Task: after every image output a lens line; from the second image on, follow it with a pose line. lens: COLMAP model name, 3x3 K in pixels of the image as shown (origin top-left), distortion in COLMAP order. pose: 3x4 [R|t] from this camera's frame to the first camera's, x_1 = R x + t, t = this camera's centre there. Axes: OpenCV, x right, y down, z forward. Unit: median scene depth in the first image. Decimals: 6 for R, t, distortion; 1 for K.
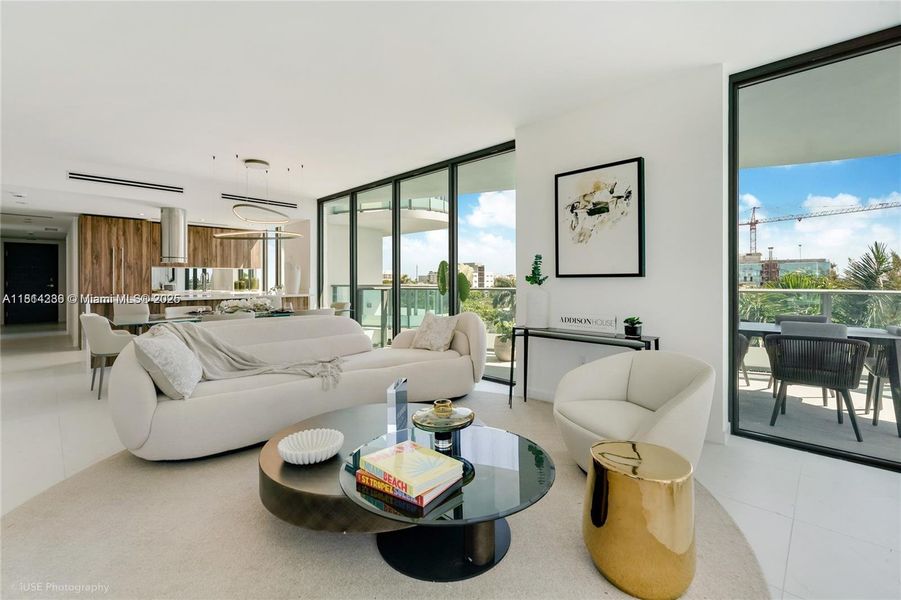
lens RADIAL K [[404.1, 0, 459.4], [0, 404.1, 286.3], [0, 0, 1]] dist [0.001632, -0.000581]
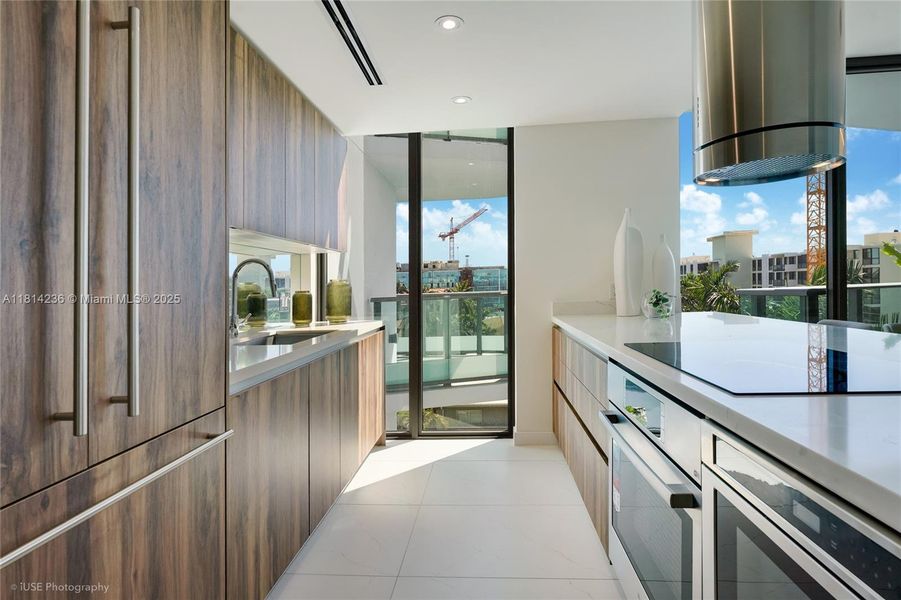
lens RADIAL K [[460.4, 0, 447.1], [0, 460.4, 292.9], [0, 0, 1]] dist [-0.012327, 0.001296]
pose [[0.791040, -0.033701, 0.610836, -0.916081], [0.040349, 0.999182, 0.002874, -0.010597], [-0.610433, 0.022373, 0.791752, 0.905857]]
